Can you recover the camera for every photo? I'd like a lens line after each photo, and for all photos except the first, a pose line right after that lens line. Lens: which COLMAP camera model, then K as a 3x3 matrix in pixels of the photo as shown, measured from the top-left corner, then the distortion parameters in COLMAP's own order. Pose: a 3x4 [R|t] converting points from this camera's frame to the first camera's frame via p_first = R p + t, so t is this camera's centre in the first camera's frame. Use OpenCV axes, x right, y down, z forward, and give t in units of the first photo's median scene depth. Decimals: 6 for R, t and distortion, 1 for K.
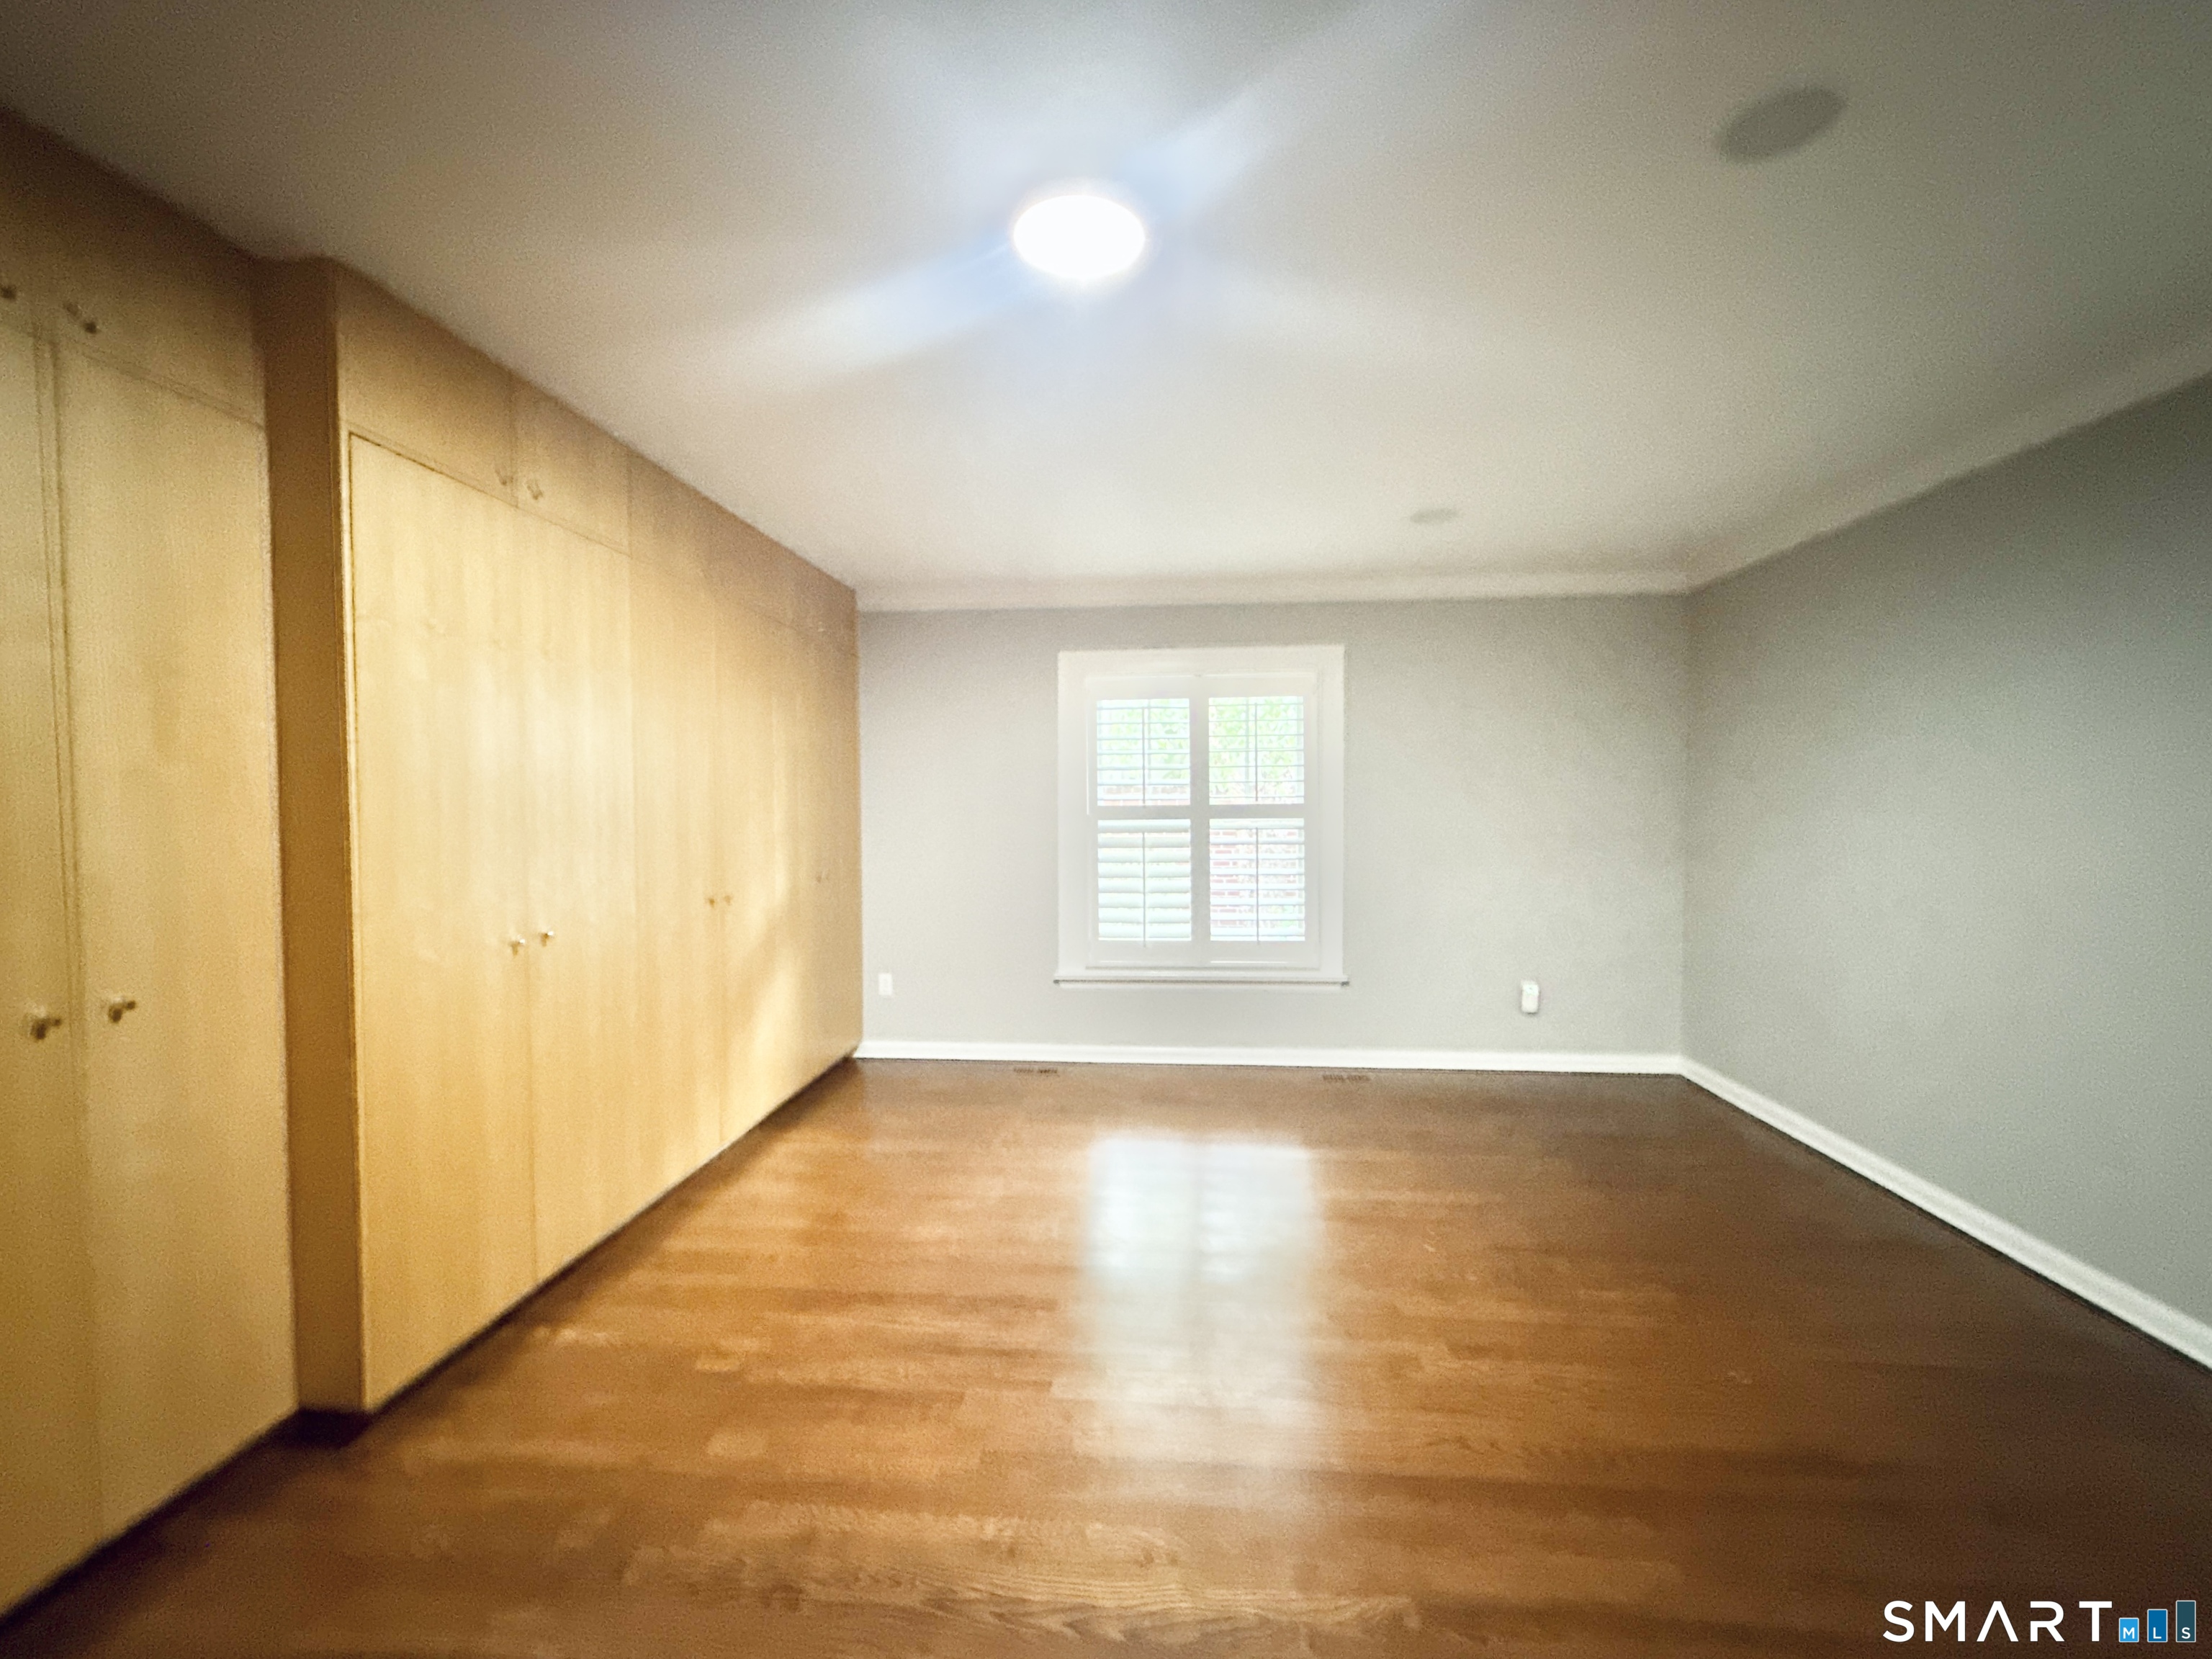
lens RADIAL K [[899.6, 0, 1106.0], [0, 899.6, 829.5], [0, 0, 1]] dist [-0.000211, -0.000025]
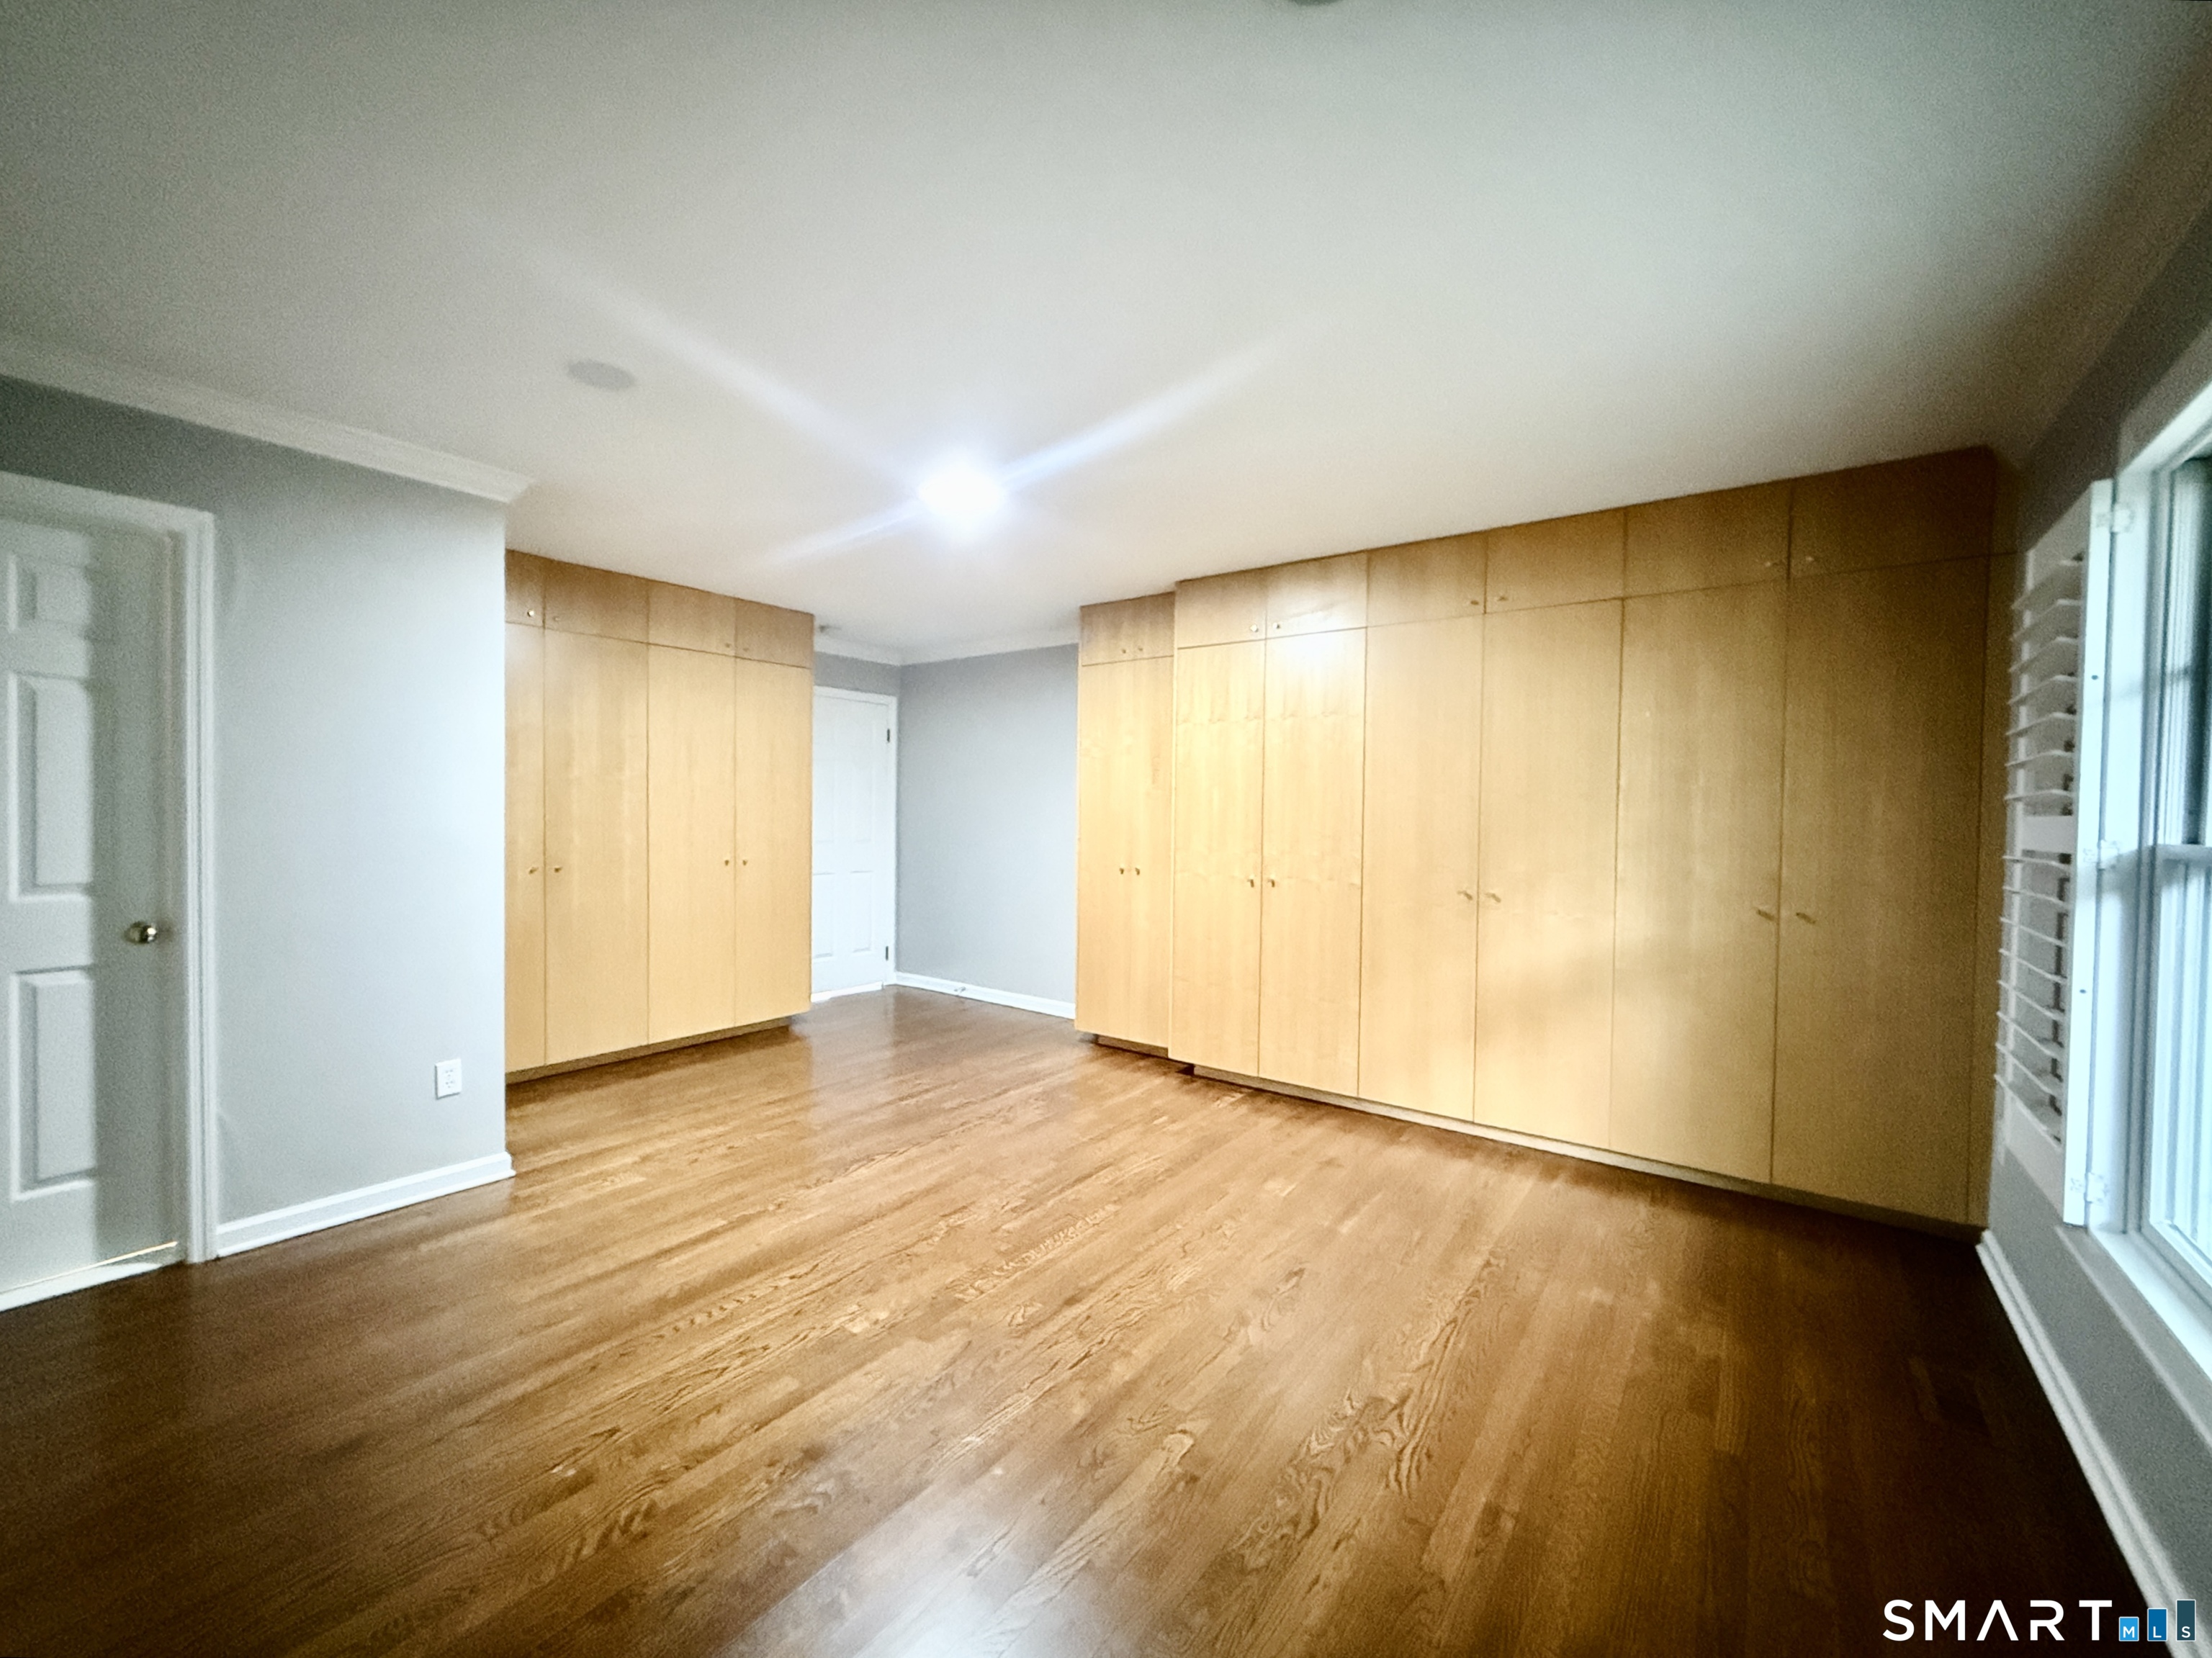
lens RADIAL K [[899.5, 0, 1106.0], [0, 899.5, 829.0], [0, 0, 1]] dist [-0.000211, -0.000025]
pose [[-0.523503, 0.016439, -0.851865, 1.072212], [-0.030019, 0.998837, 0.037723, -0.042182], [0.851495, 0.045320, -0.522401, 1.718880]]
